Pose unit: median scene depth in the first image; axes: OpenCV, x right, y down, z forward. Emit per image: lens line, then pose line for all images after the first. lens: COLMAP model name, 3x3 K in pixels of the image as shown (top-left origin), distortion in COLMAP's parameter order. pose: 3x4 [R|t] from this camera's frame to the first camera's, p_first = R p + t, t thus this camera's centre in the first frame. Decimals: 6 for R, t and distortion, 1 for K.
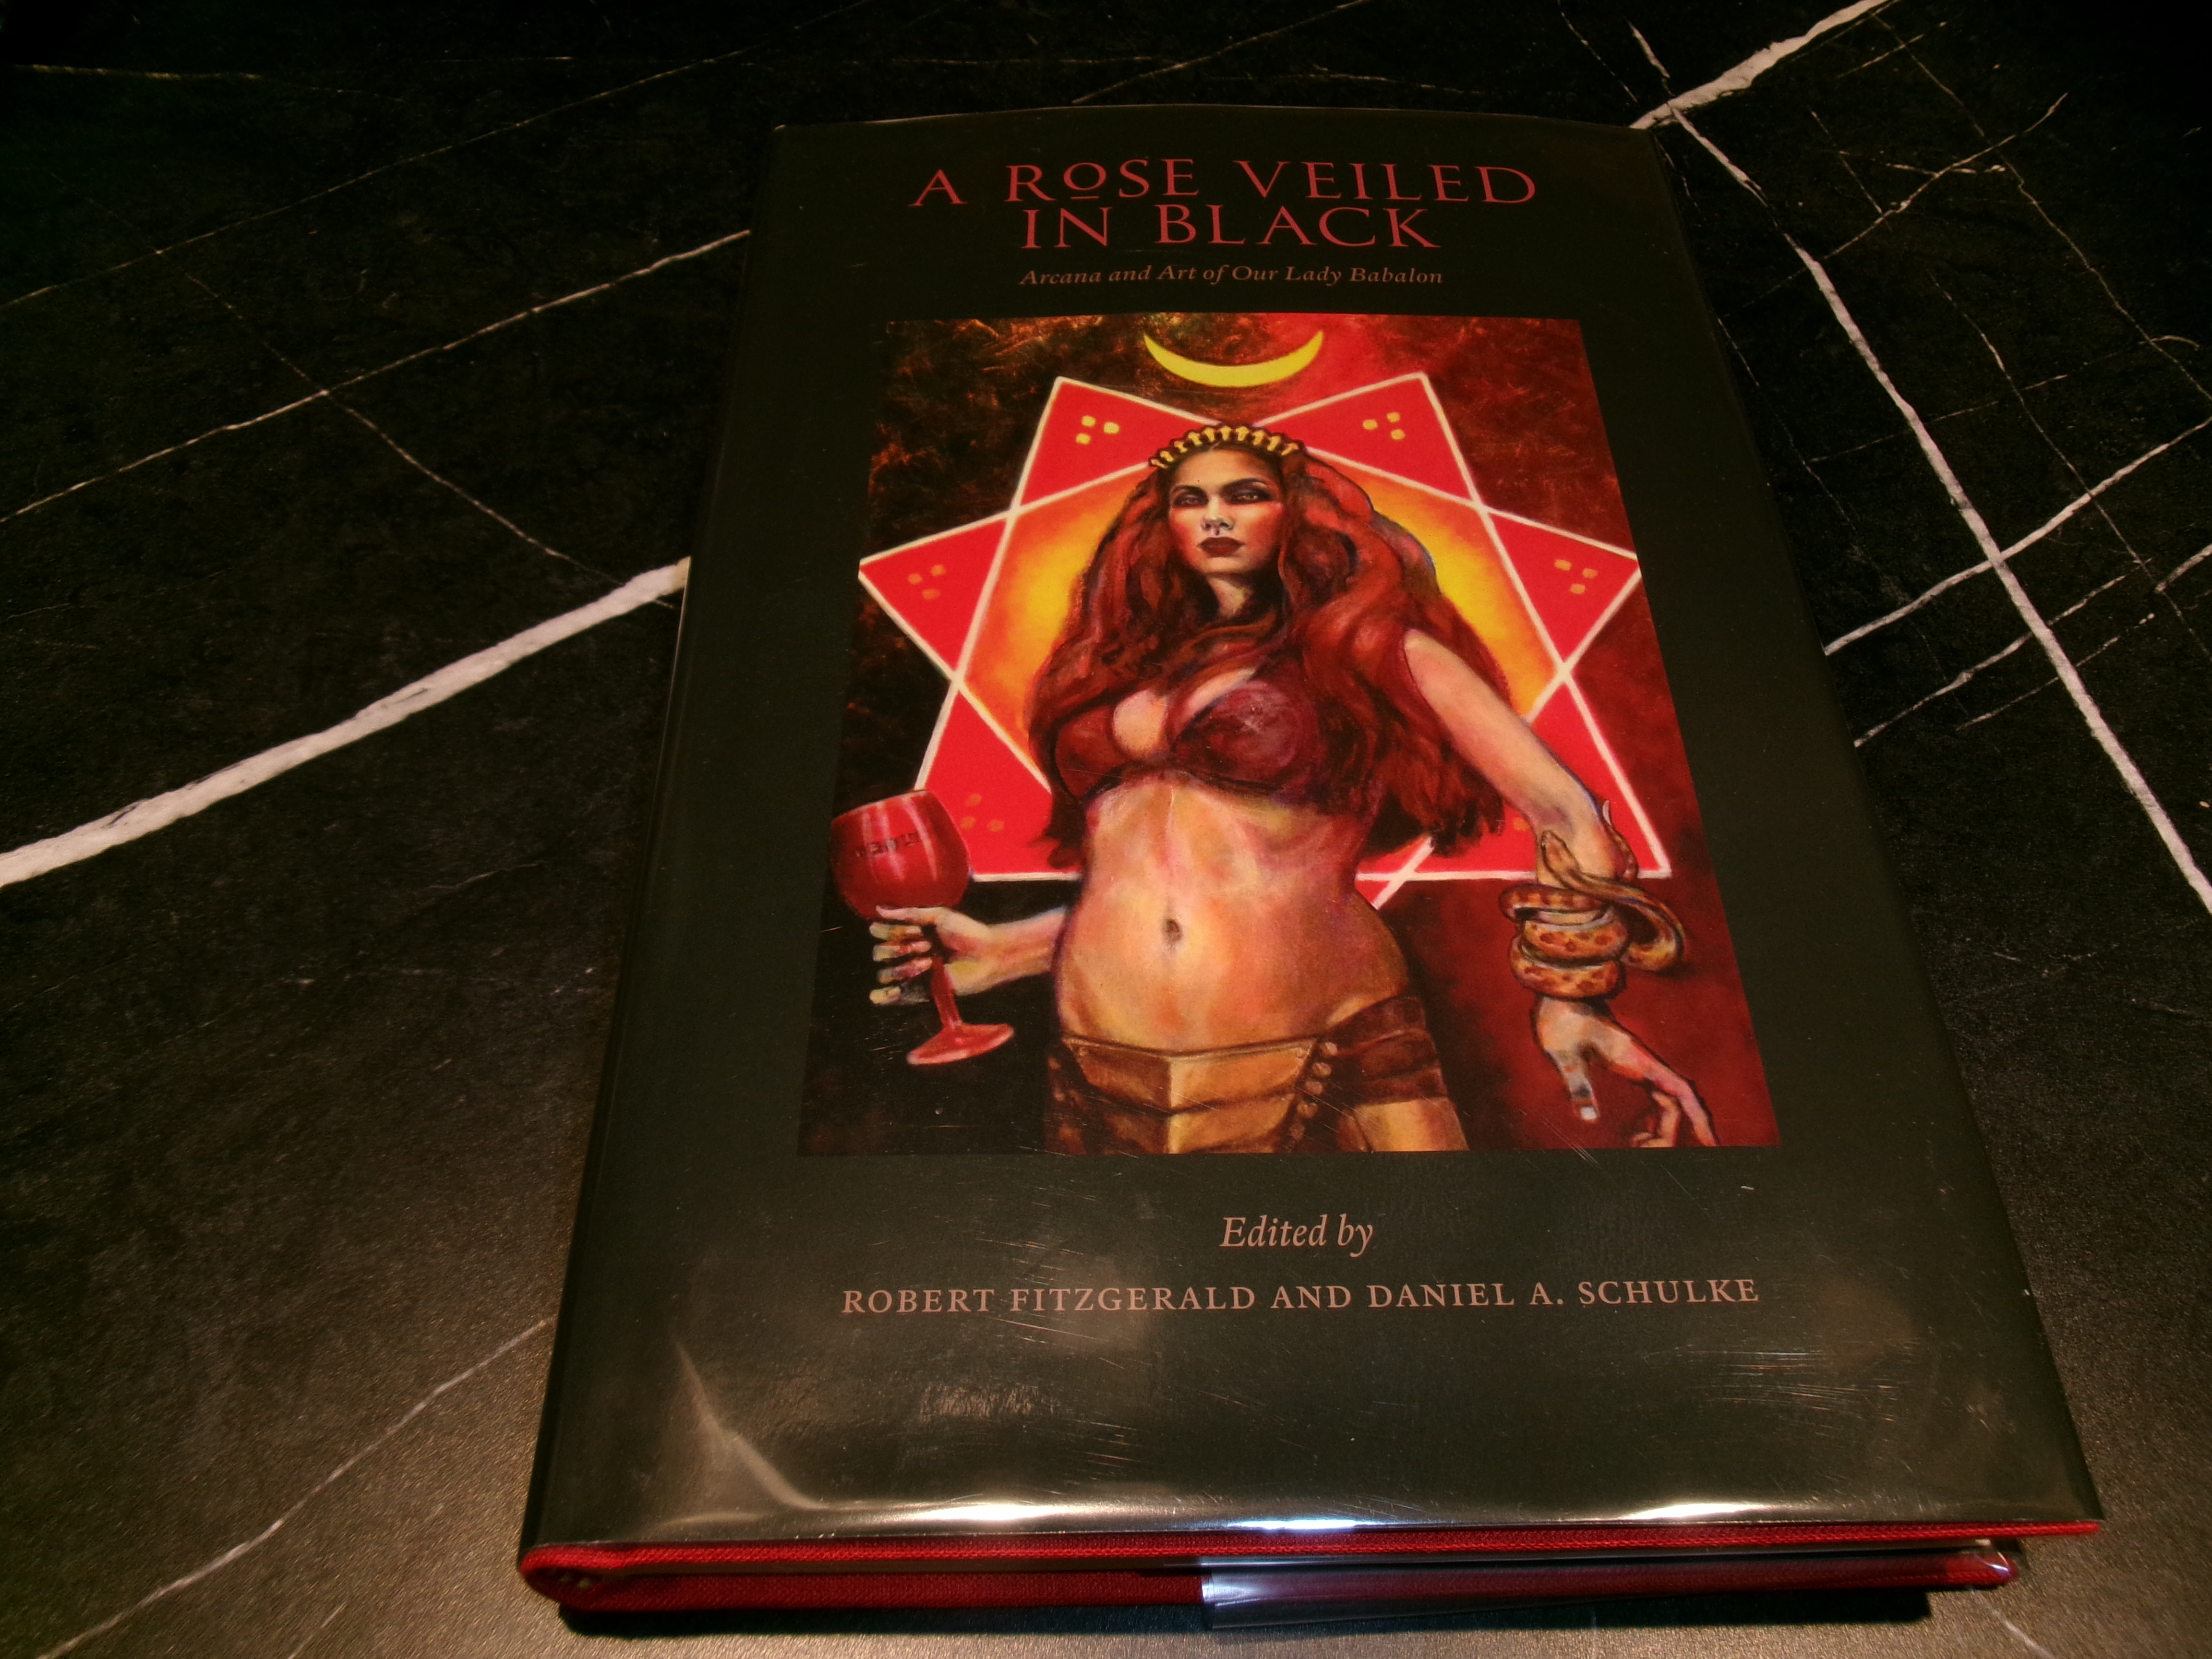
lens RADIAL K [[1740.8, 0, 1104.3], [0, 1740.8, 859.1], [0, 0, 1]] dist [-0.013182, -0.000091]
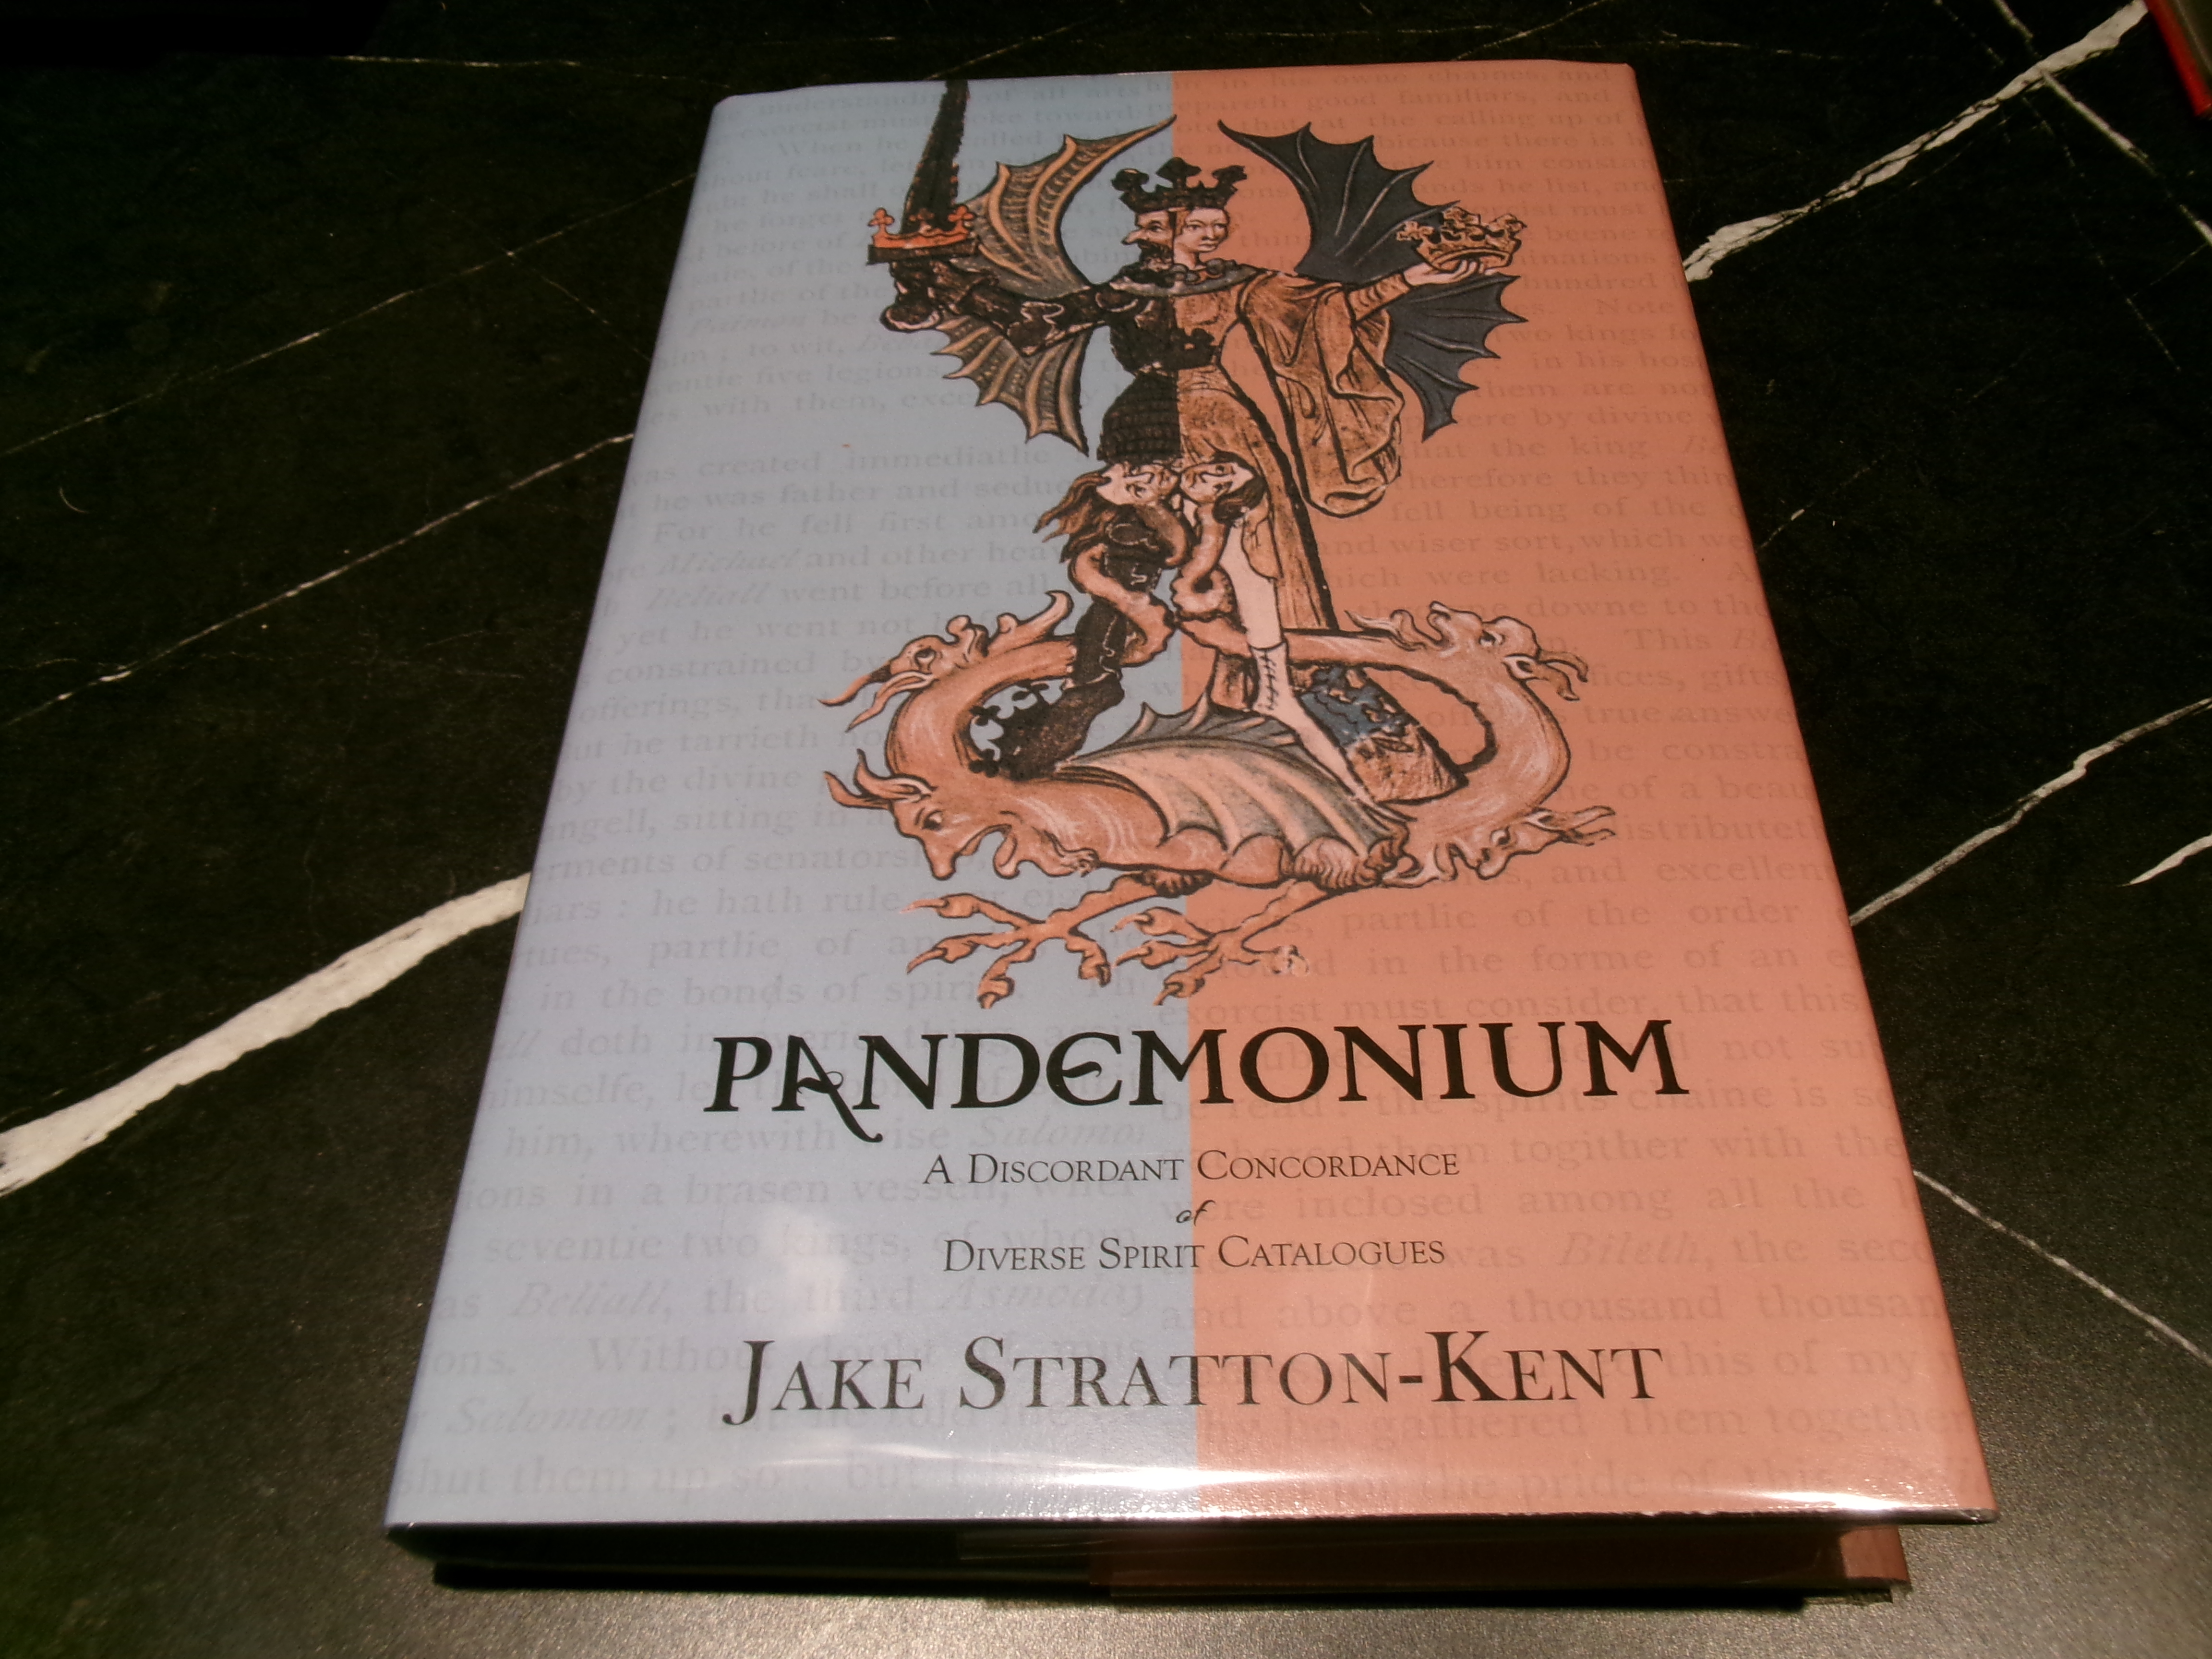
lens RADIAL K [[1740.8, 0, 1104.3], [0, 1740.8, 859.1], [0, 0, 1]] dist [-0.013182, -0.000091]
pose [[0.999650, -0.007404, -0.025390, -0.195506], [0.008334, 0.999291, 0.036715, -0.045010], [0.025100, -0.036914, 0.999003, 0.022873]]
